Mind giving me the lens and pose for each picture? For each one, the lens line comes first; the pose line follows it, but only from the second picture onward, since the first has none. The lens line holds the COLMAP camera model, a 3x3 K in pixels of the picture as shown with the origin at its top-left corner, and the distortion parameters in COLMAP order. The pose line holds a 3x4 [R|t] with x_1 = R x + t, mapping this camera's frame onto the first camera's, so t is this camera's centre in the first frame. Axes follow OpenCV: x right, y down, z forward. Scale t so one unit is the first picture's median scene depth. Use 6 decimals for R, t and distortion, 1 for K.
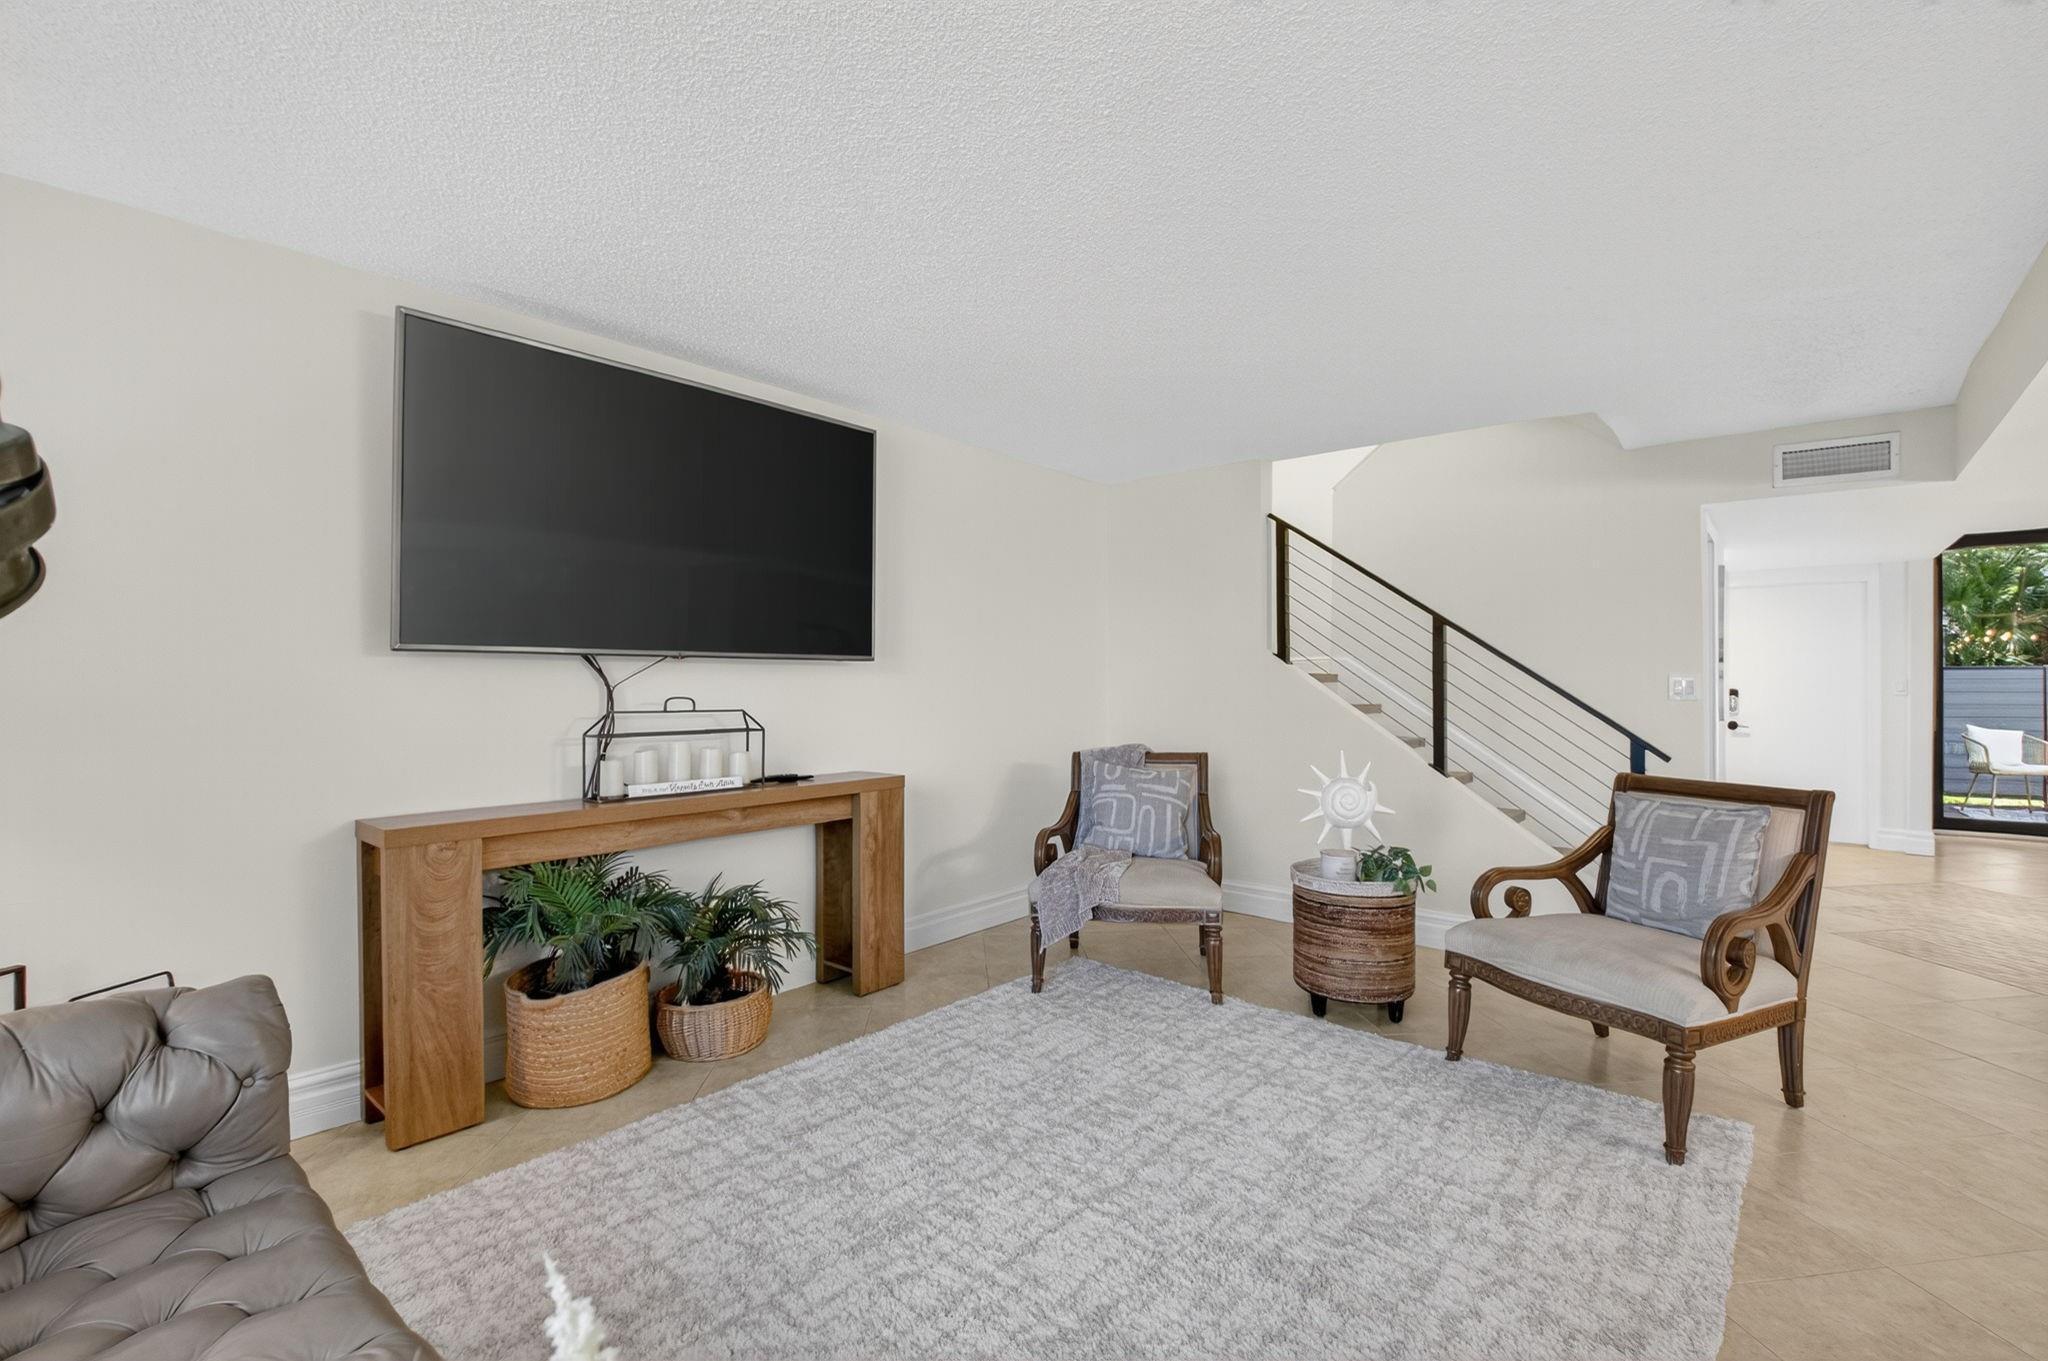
lens RADIAL K [[903.4, 0, 1030.8], [0, 903.4, 677.7], [0, 0, 1]] dist [0.013302, -0.029523]
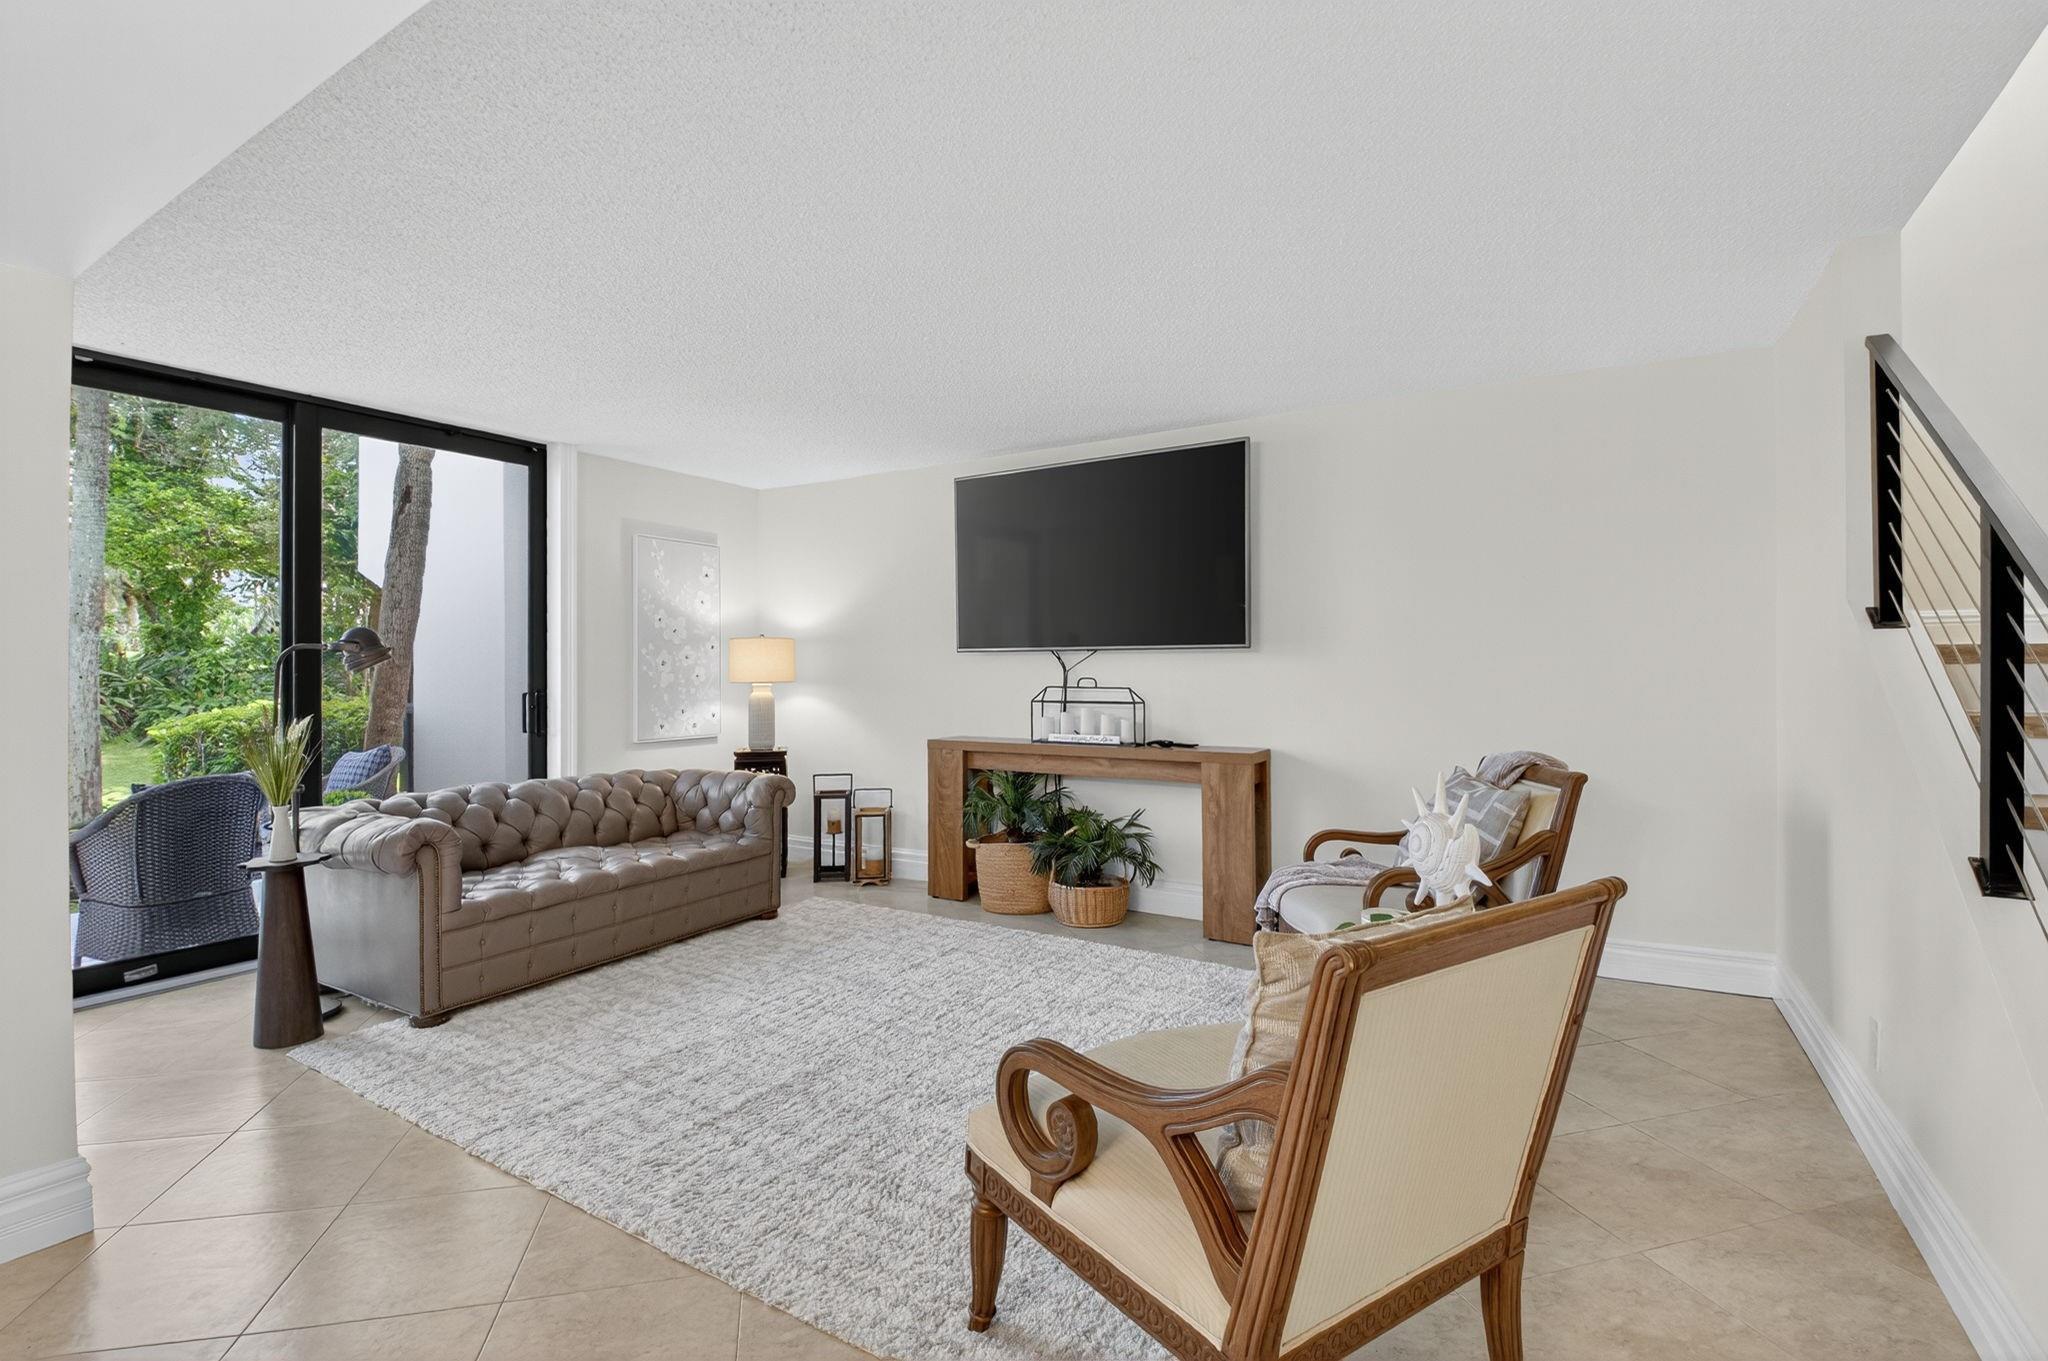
lens RADIAL K [[903.4, 0, 1030.8], [0, 903.4, 677.7], [0, 0, 1]] dist [0.013302, -0.029523]
pose [[0.180368, 0.012023, -0.983526, 1.017003], [0.005536, 0.999897, 0.013239, 0.001884], [0.983584, -0.007833, 0.180283, 0.642484]]
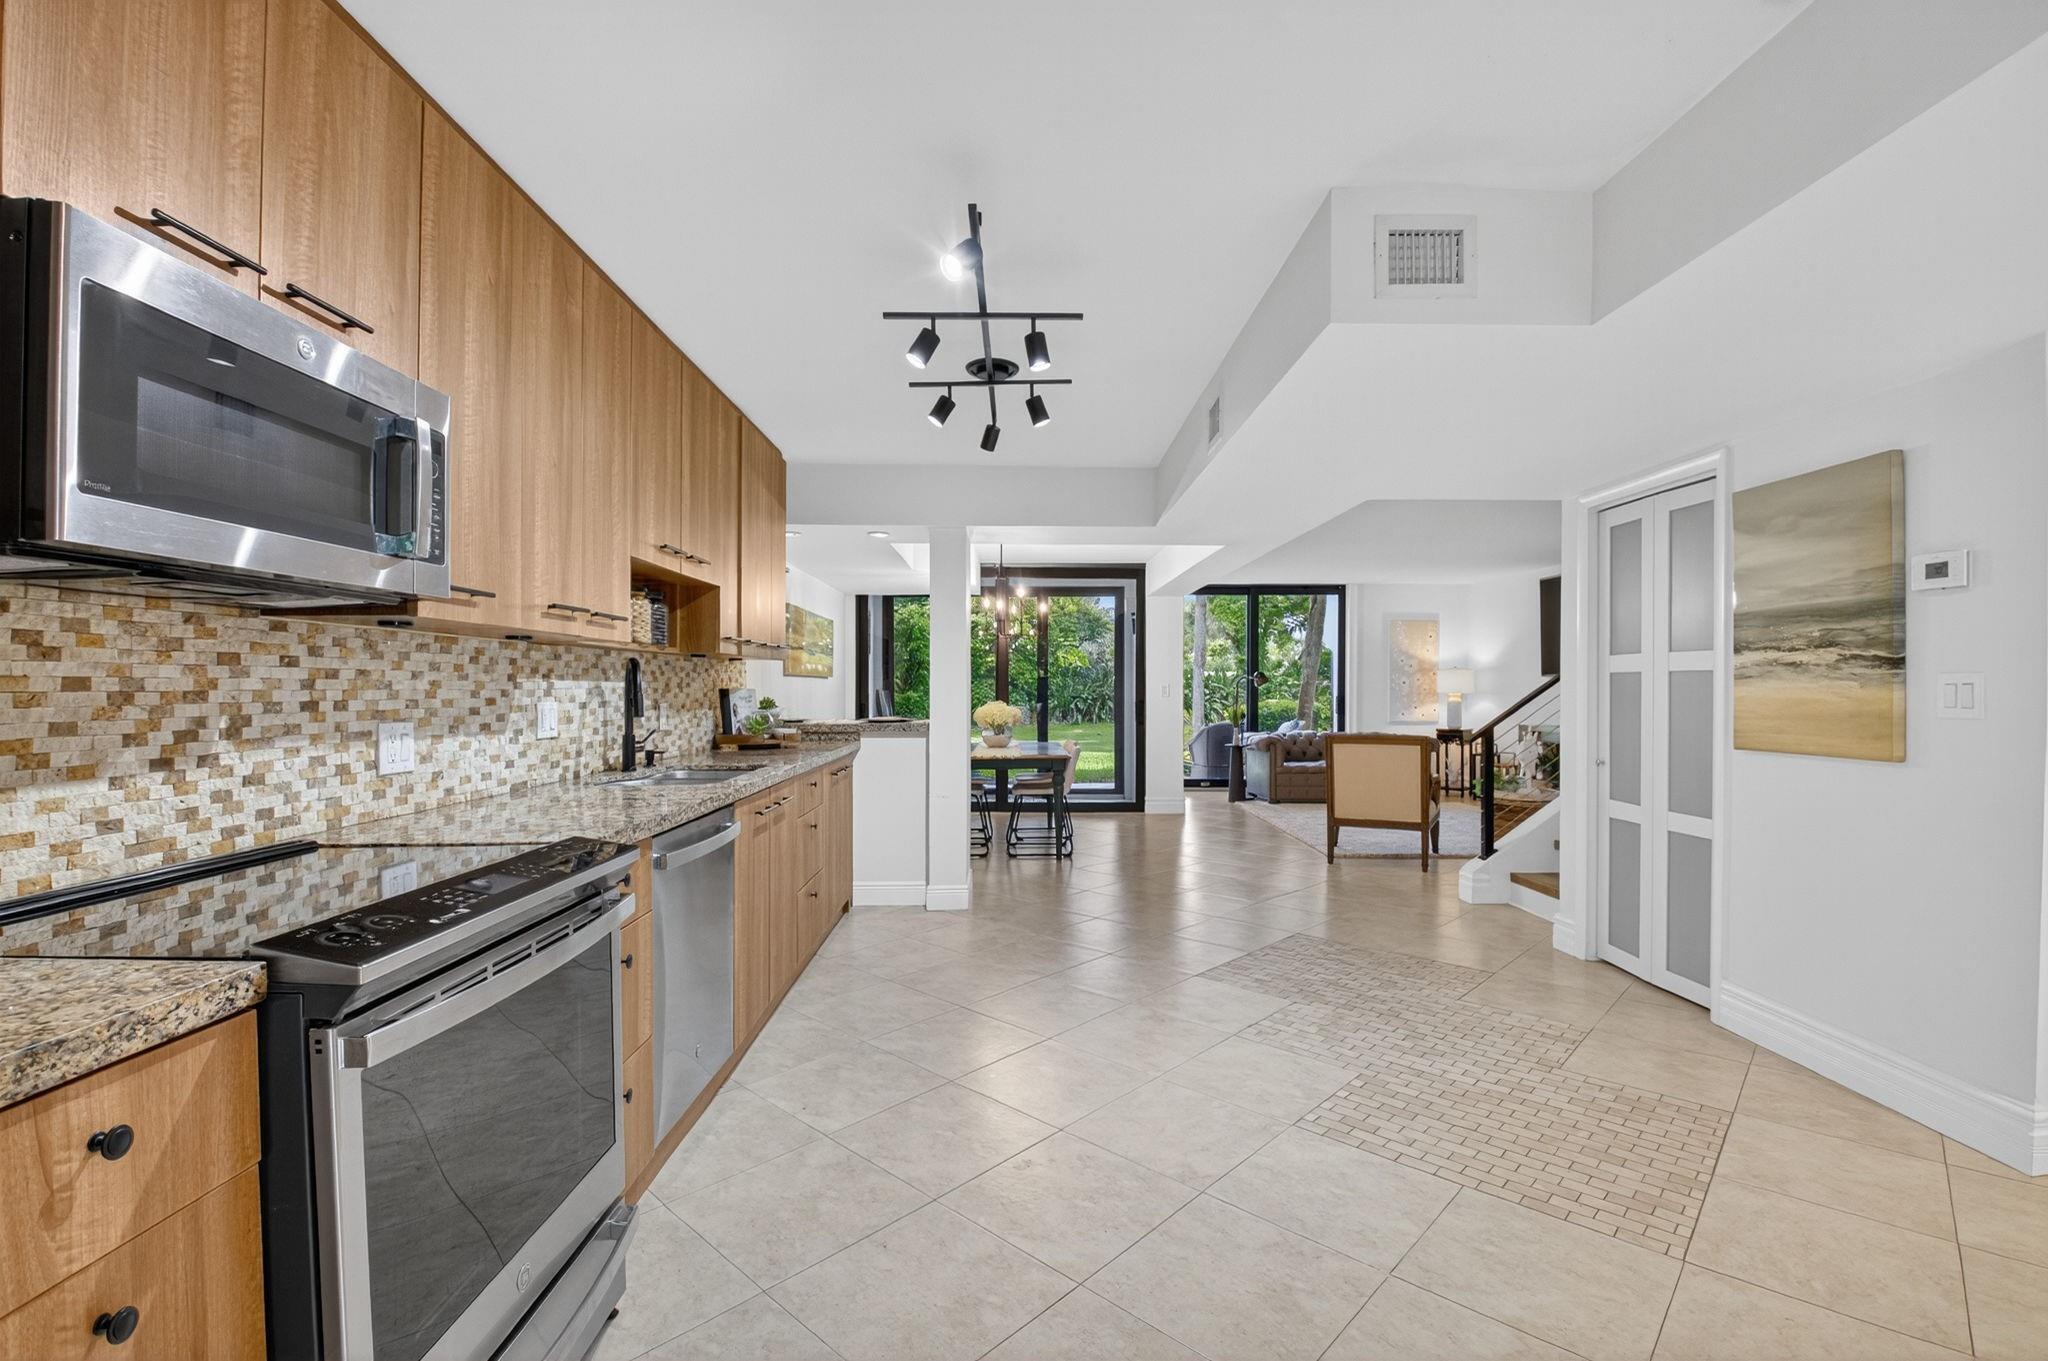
lens RADIAL K [[906.5, 0, 1048.9], [0, 906.5, 693.1], [0, 0, 1]] dist [-0.034001, -0.000153]
pose [[-0.733267, 0.003619, -0.679931, 2.490528], [-0.000016, 0.999986, 0.005340, 0.012981], [0.679941, 0.003926, -0.733256, 1.848783]]
